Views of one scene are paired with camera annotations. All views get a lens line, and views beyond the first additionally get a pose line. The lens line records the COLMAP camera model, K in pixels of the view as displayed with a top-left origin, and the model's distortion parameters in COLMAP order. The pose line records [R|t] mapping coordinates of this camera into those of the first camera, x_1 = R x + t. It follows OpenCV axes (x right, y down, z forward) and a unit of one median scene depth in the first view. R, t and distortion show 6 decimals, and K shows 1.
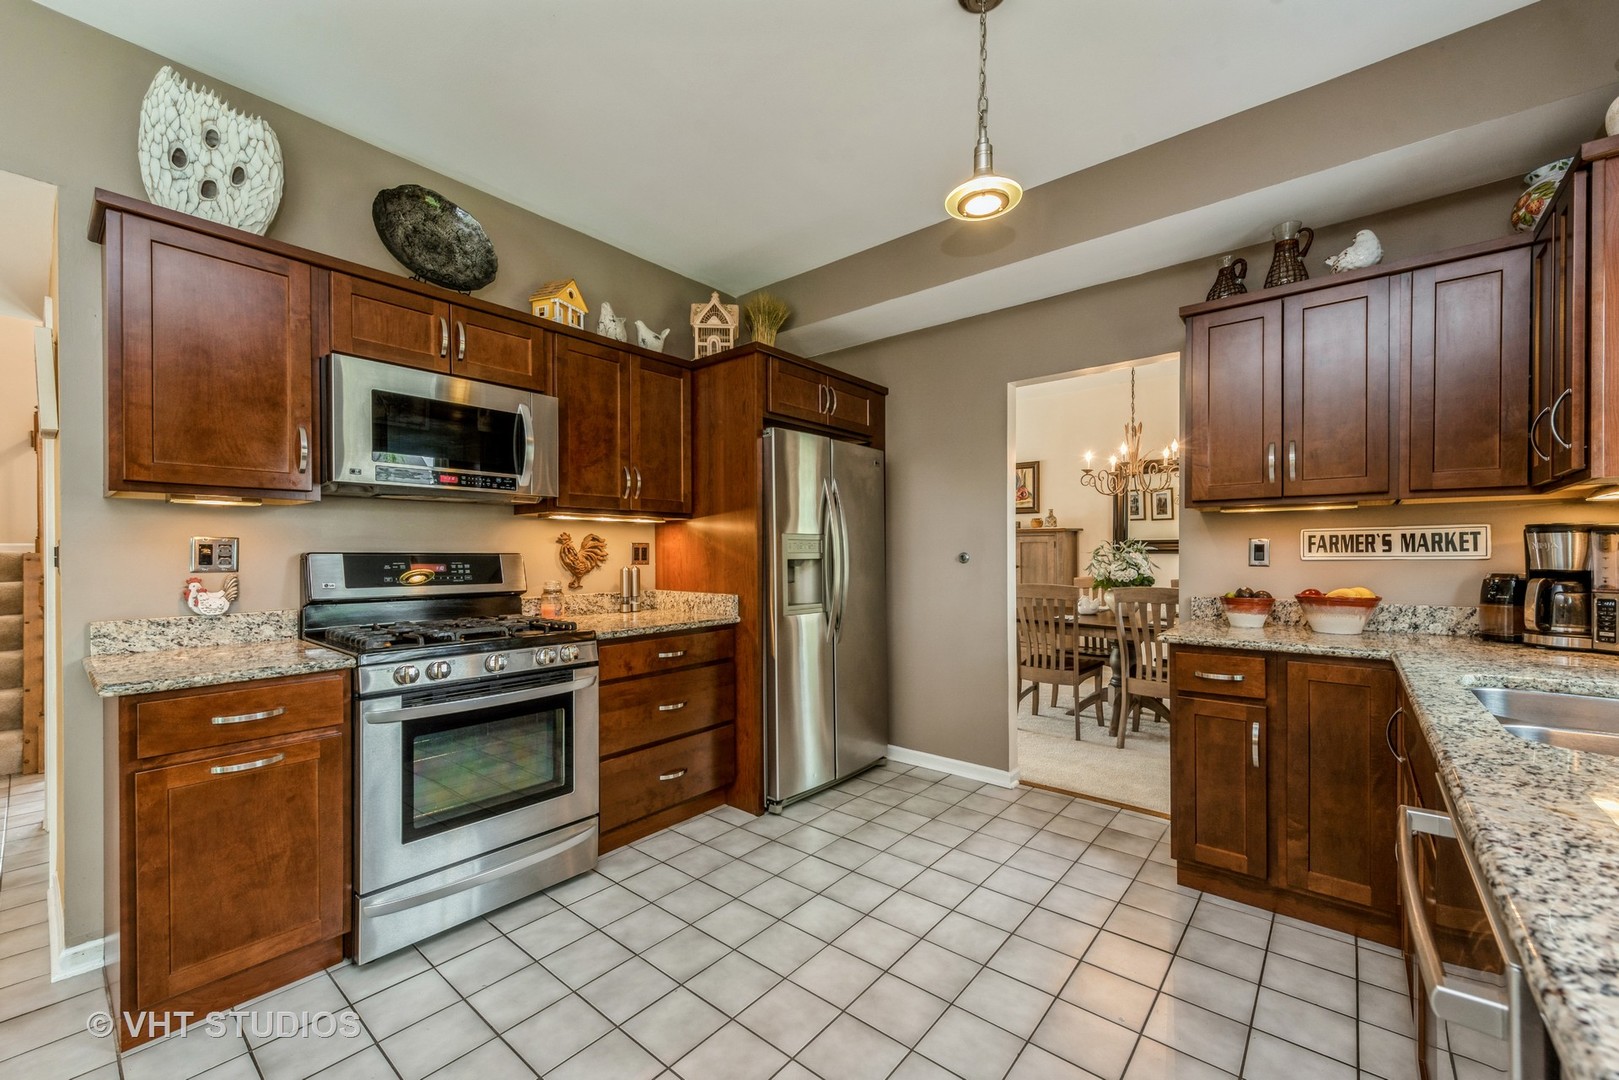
lens RADIAL K [[633.7, 0, 809.7], [0, 633.7, 556.0], [0, 0, 1]] dist [0.002806, -0.000202]
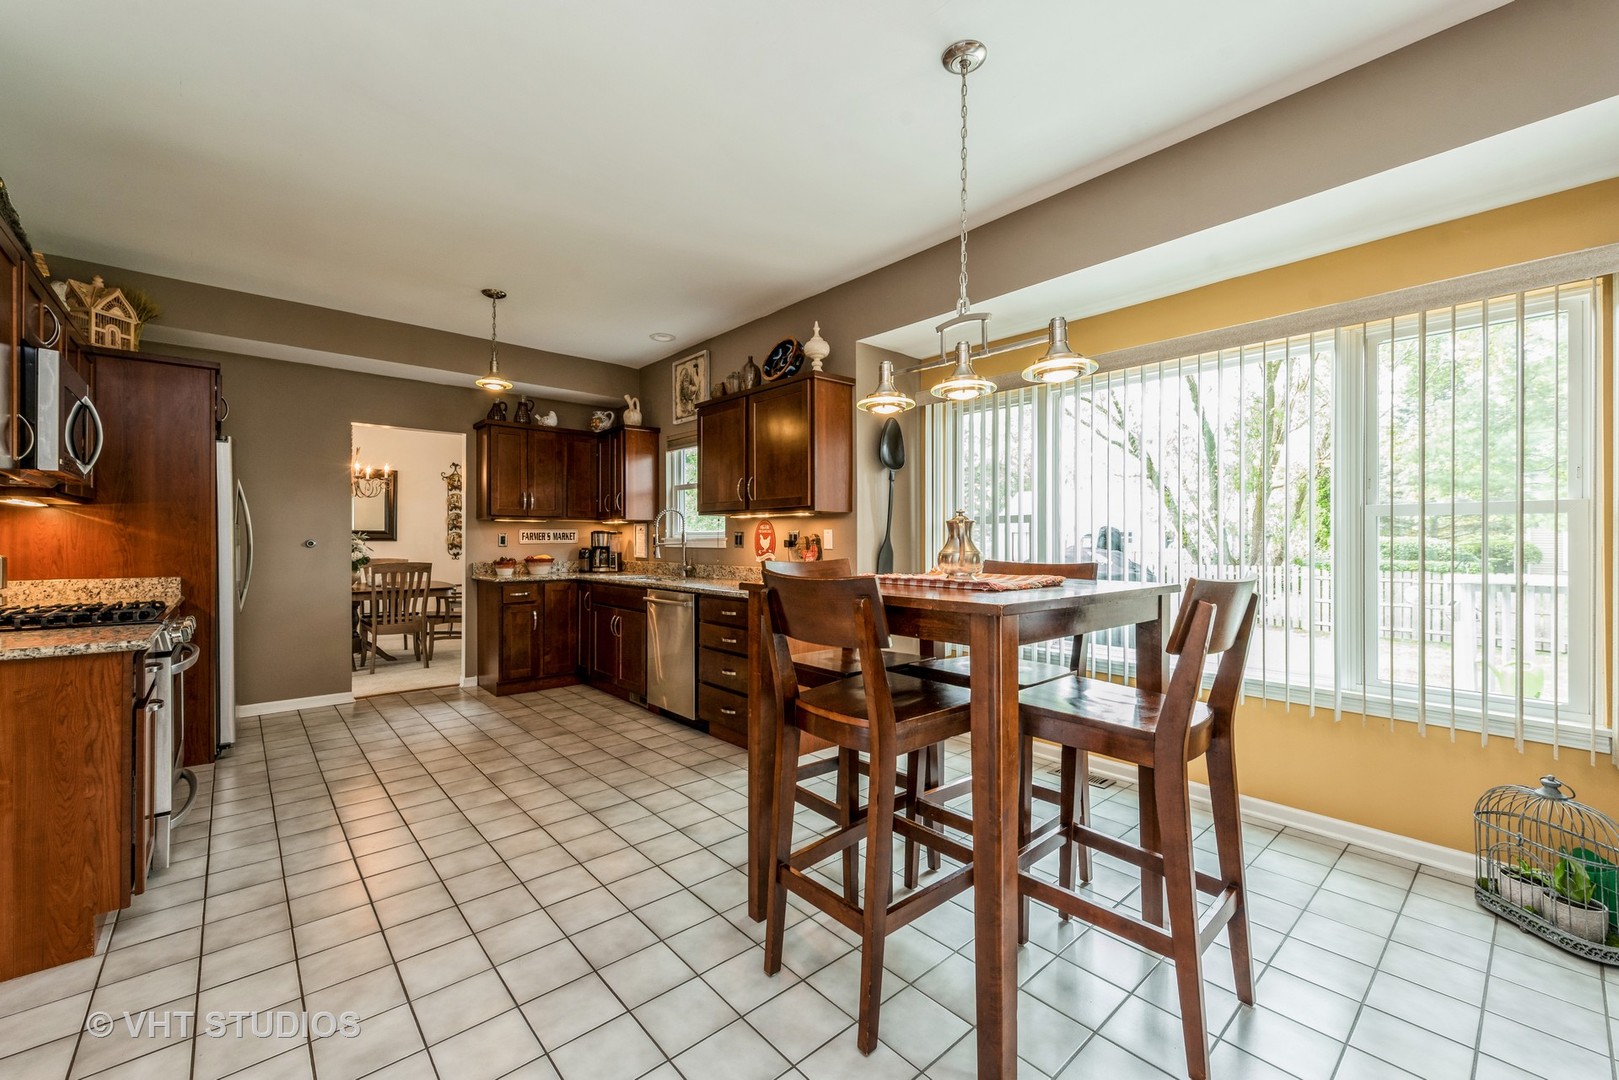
lens RADIAL K [[633.7, 0, 809.3], [0, 633.7, 541.1], [0, 0, 1]] dist [0.002806, -0.000202]
pose [[0.144420, 0.000706, 0.989516, -1.321272], [0.003612, 0.999993, -0.001241, 0.003830], [-0.989510, 0.003753, 0.144416, -0.327135]]
